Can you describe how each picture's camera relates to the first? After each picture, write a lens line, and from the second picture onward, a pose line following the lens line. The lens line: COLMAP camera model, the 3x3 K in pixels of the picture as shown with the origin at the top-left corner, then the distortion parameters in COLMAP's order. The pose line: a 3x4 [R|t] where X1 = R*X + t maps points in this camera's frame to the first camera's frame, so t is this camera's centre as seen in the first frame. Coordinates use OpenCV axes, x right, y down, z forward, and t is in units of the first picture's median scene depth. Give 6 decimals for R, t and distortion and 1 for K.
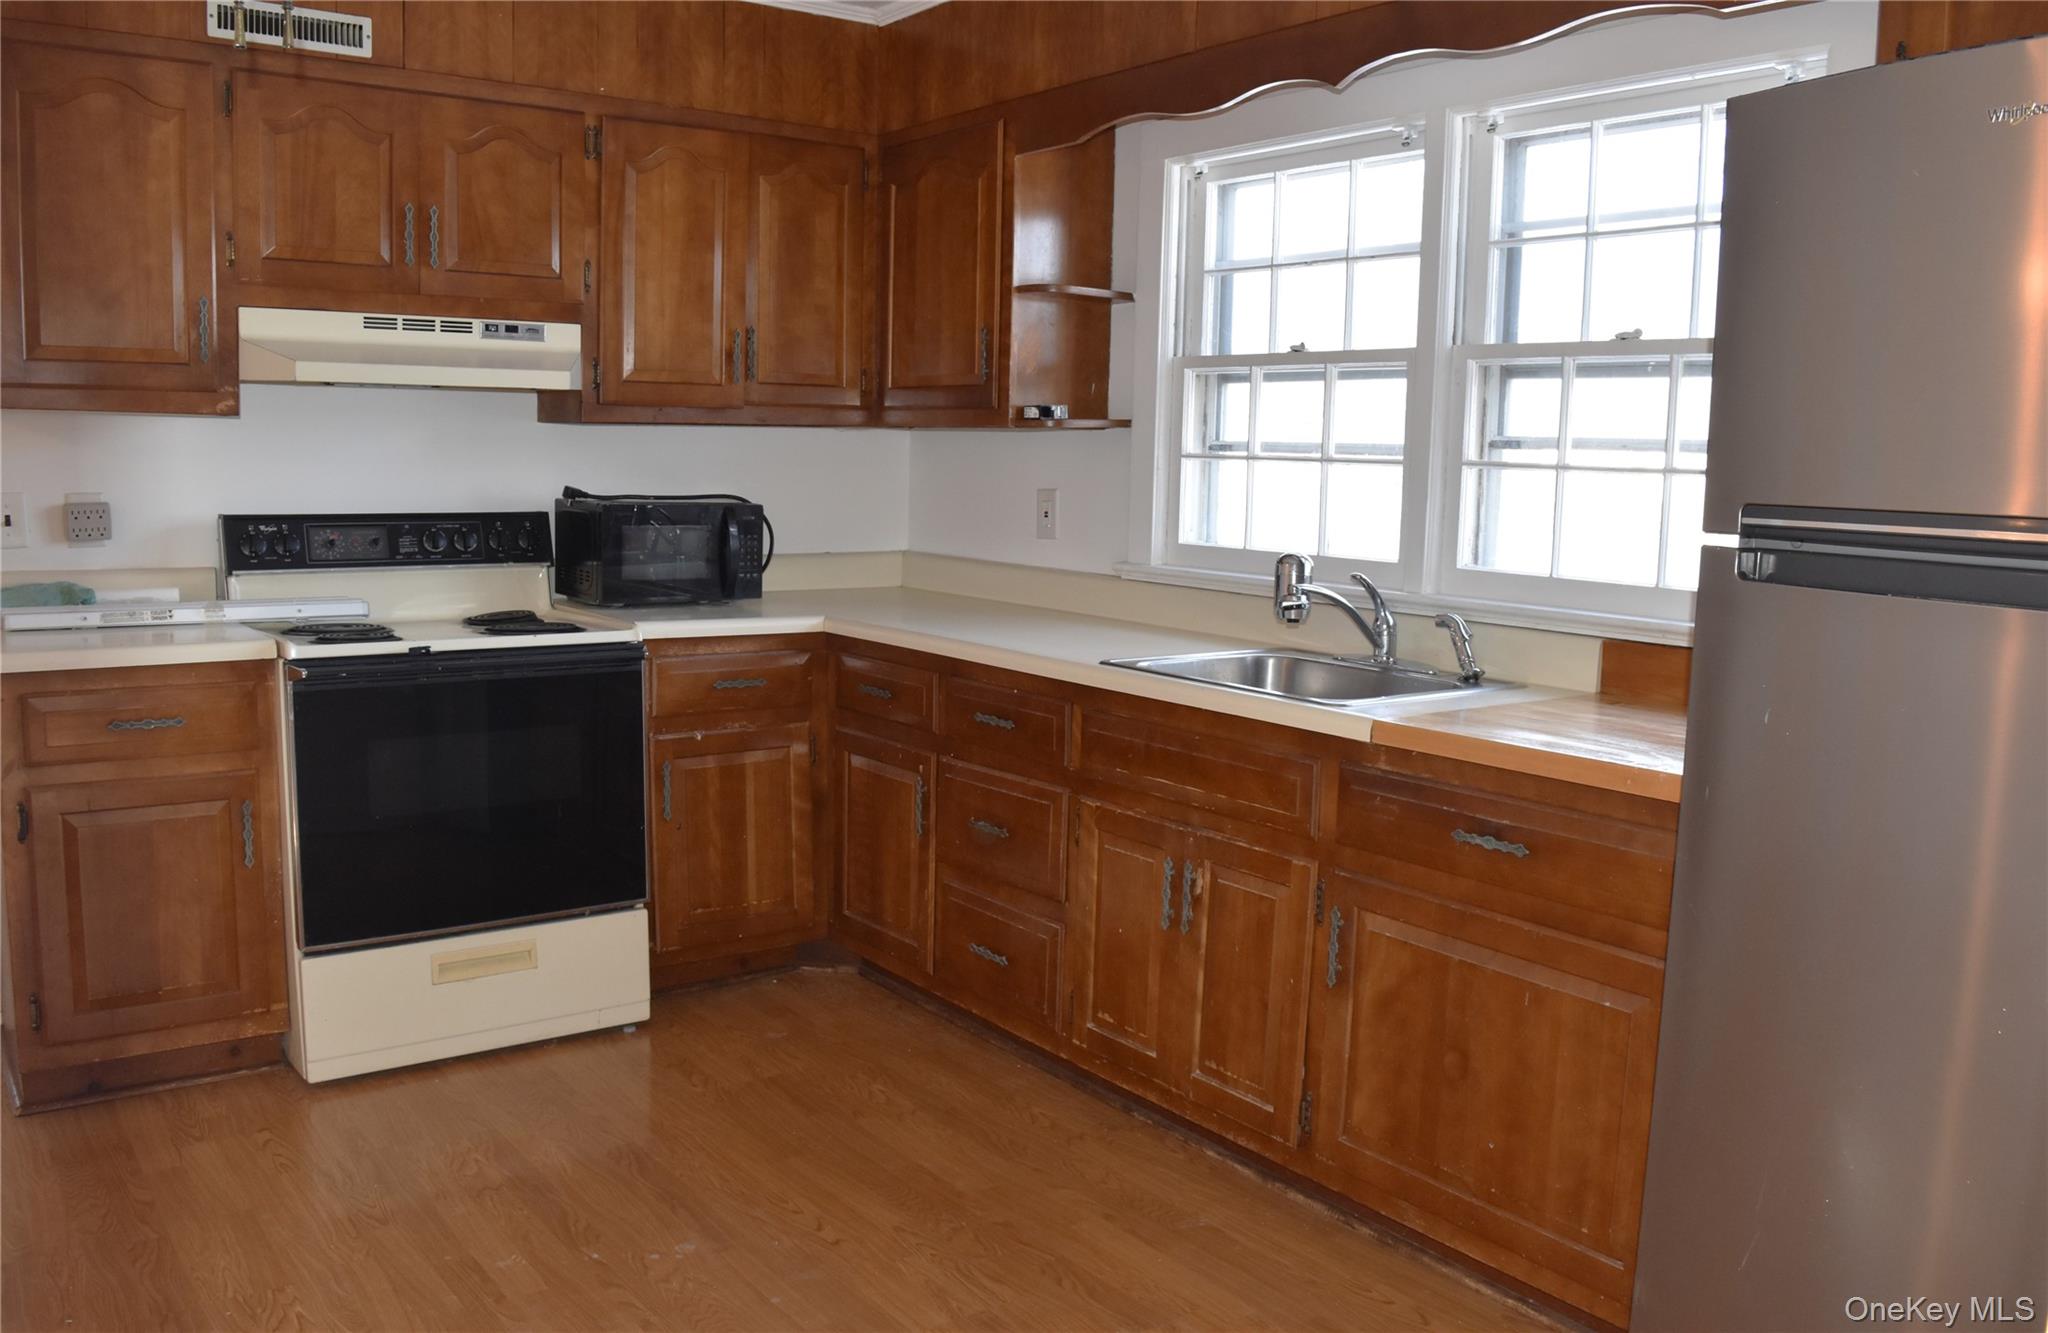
lens RADIAL K [[1623.6, 0, 1029.6], [0, 1623.6, 663.3], [0, 0, 1]] dist [-0.088810, 0.027794]
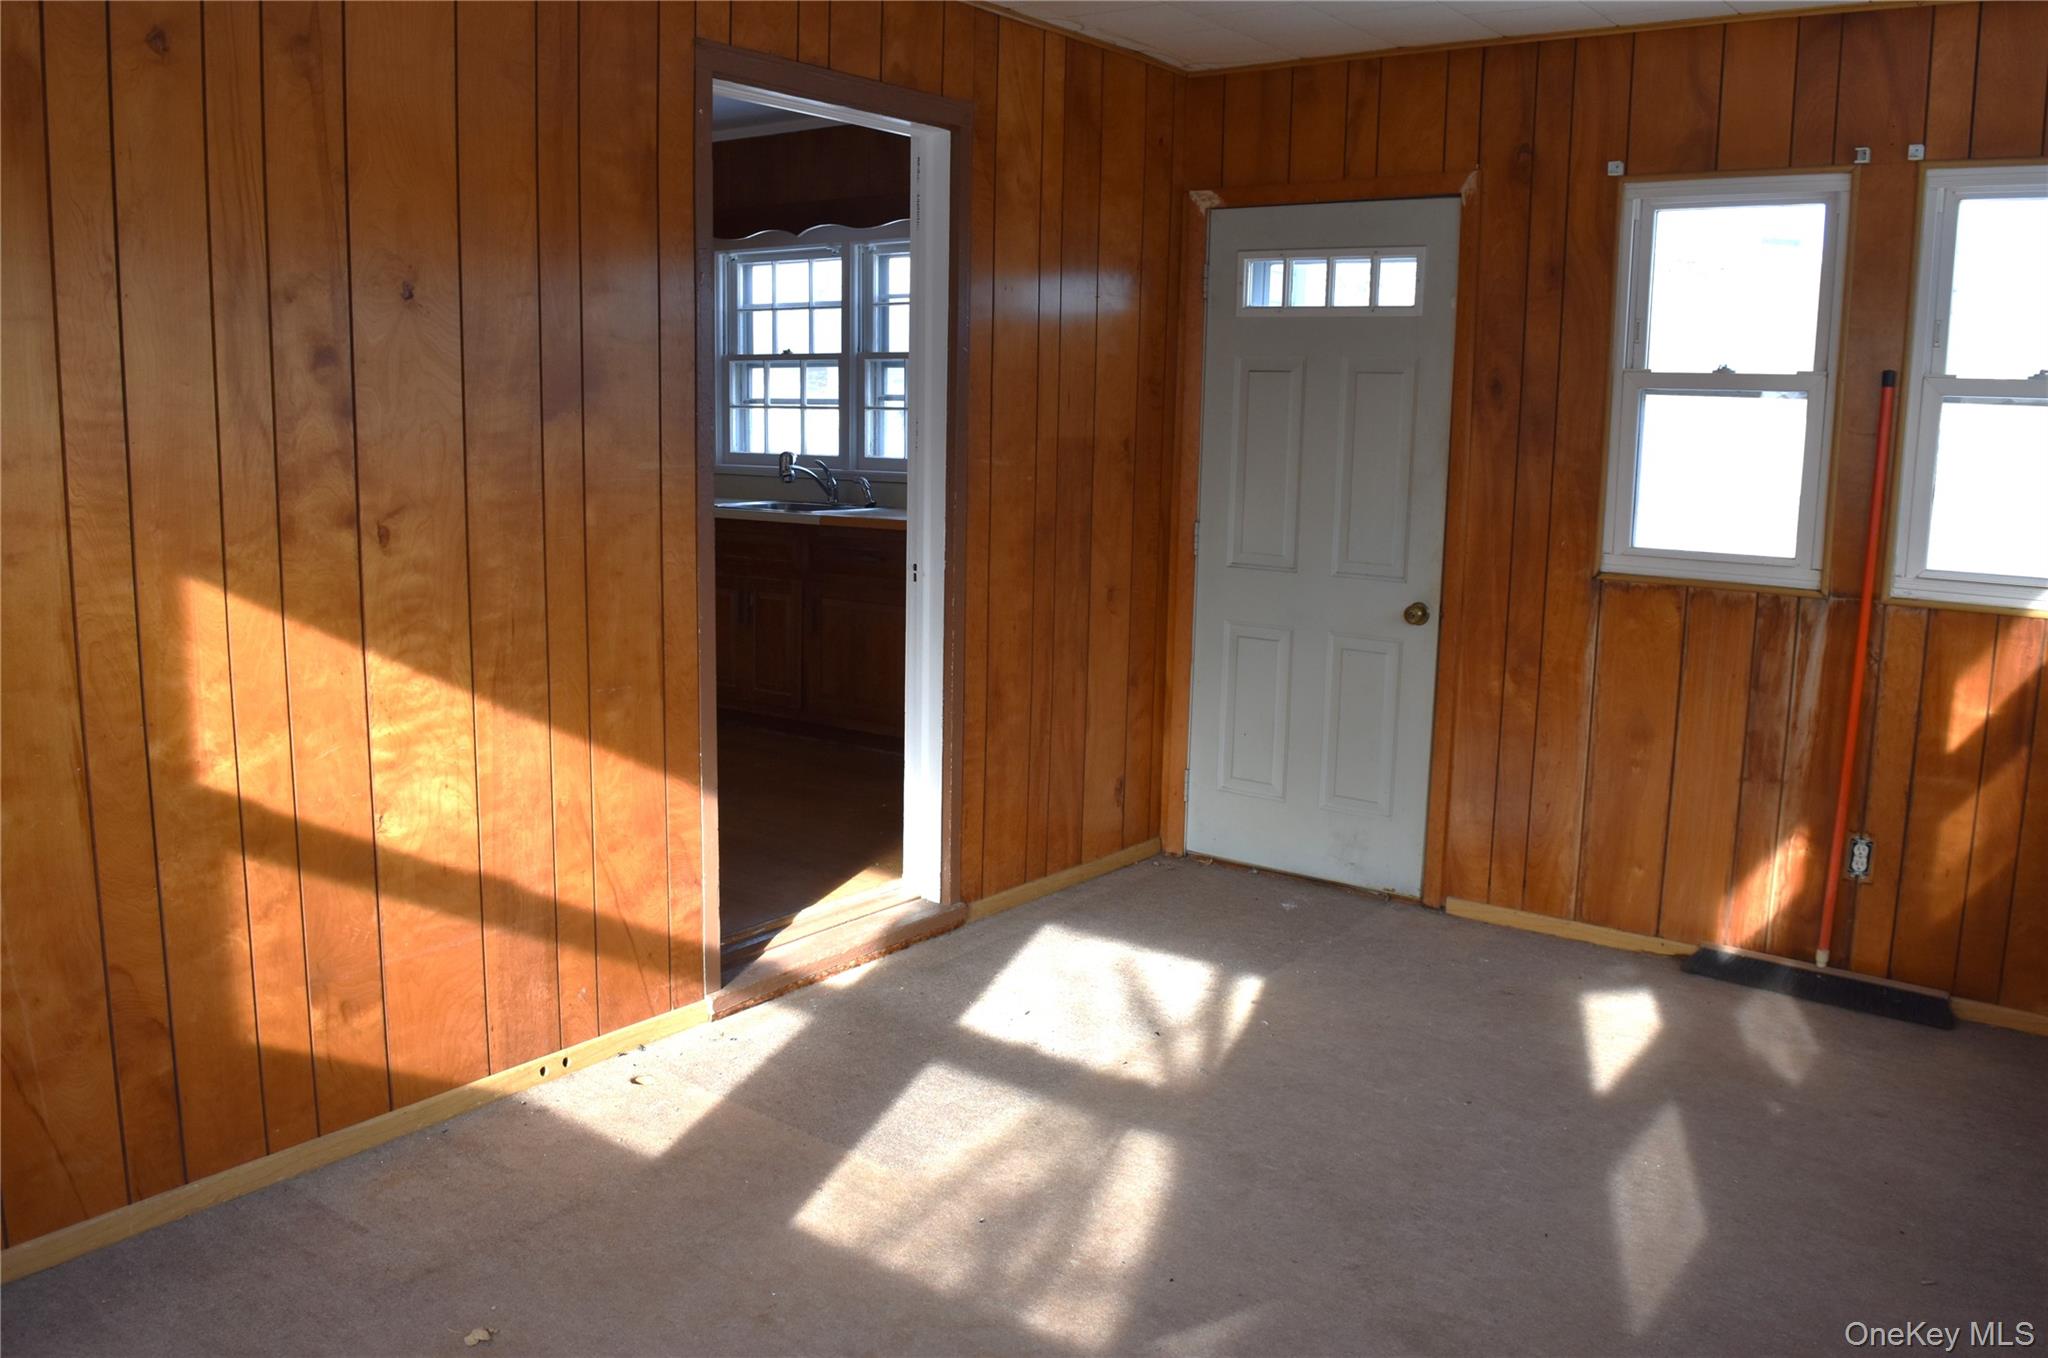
lens RADIAL K [[1616.0, 0, 1038.9], [0, 1616.0, 684.1], [0, 0, 1]] dist [-0.088279, 0.011424]
pose [[0.956589, -0.055549, 0.286099, -0.132787], [0.043390, 0.997872, 0.048668, 0.137944], [-0.288194, -0.034142, 0.956963, -1.049541]]
